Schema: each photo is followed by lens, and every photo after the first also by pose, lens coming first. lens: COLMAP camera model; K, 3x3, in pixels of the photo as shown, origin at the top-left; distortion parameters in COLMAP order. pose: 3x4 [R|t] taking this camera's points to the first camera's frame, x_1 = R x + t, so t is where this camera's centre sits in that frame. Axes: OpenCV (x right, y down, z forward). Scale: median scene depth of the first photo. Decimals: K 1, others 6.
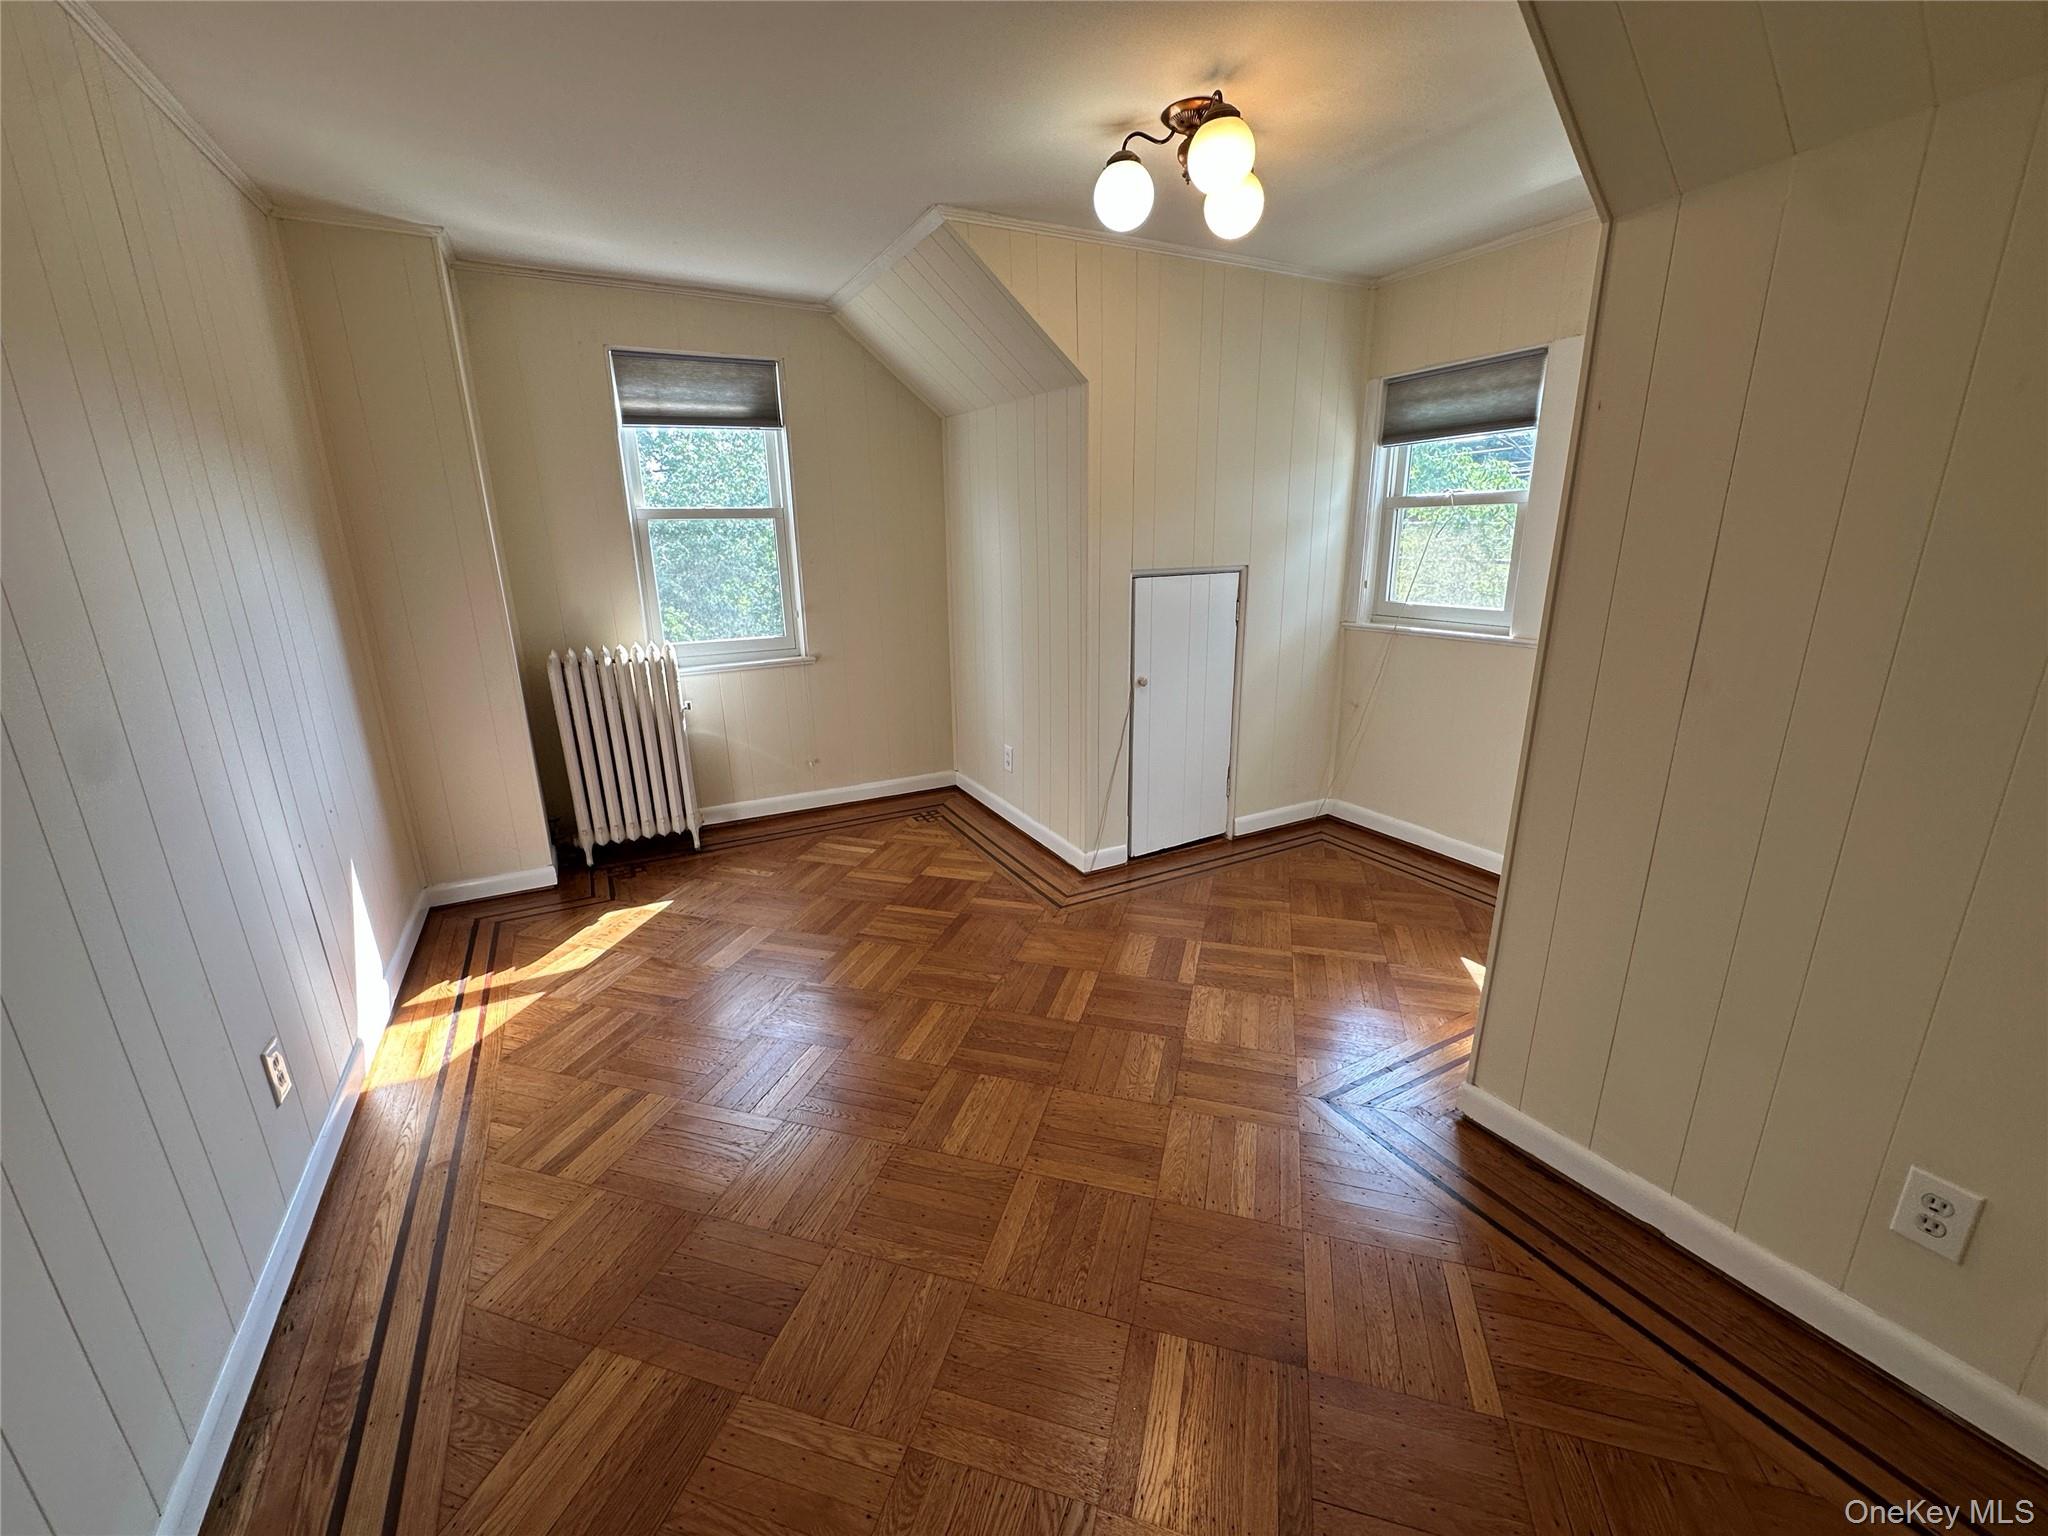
lens RADIAL K [[813.5, 0, 1017.6], [0, 813.5, 773.6], [0, 0, 1]] dist [-0.004951, 0.000867]
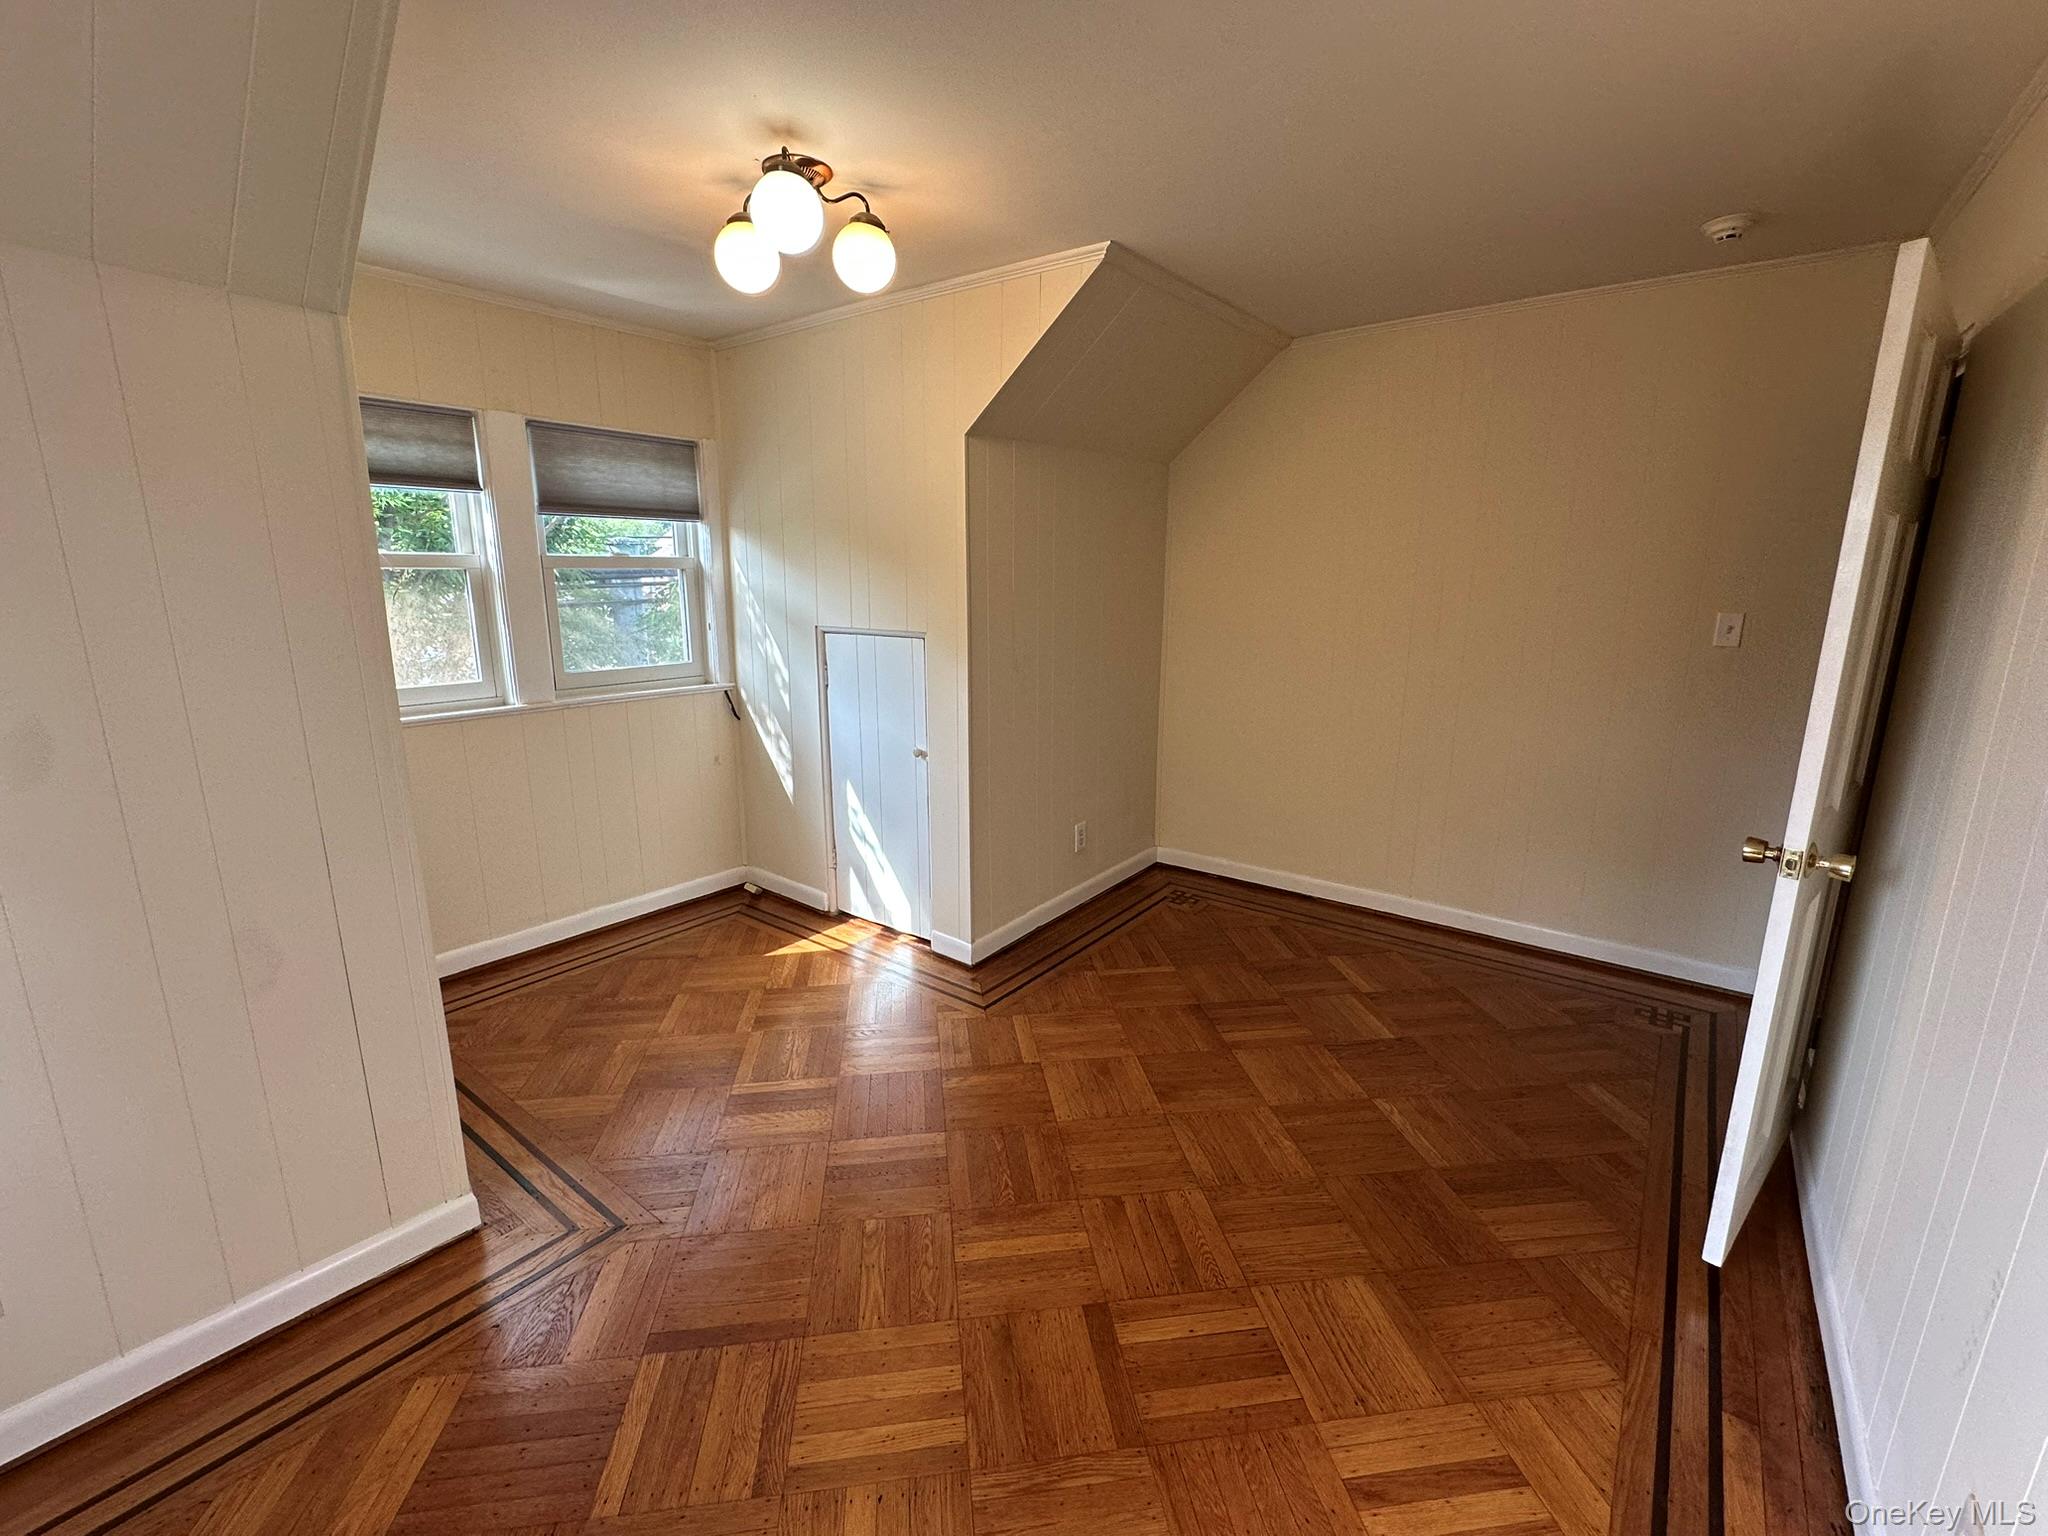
lens RADIAL K [[883.2, 0, 1026.8], [0, 883.2, 766.3], [0, 0, 1]] dist [-0.001289, -0.000398]
pose [[-0.420533, -0.180106, 0.889221, -0.671020], [0.255042, 0.917110, 0.306370, -0.304512], [-0.870693, 0.355627, -0.339741, 0.973574]]
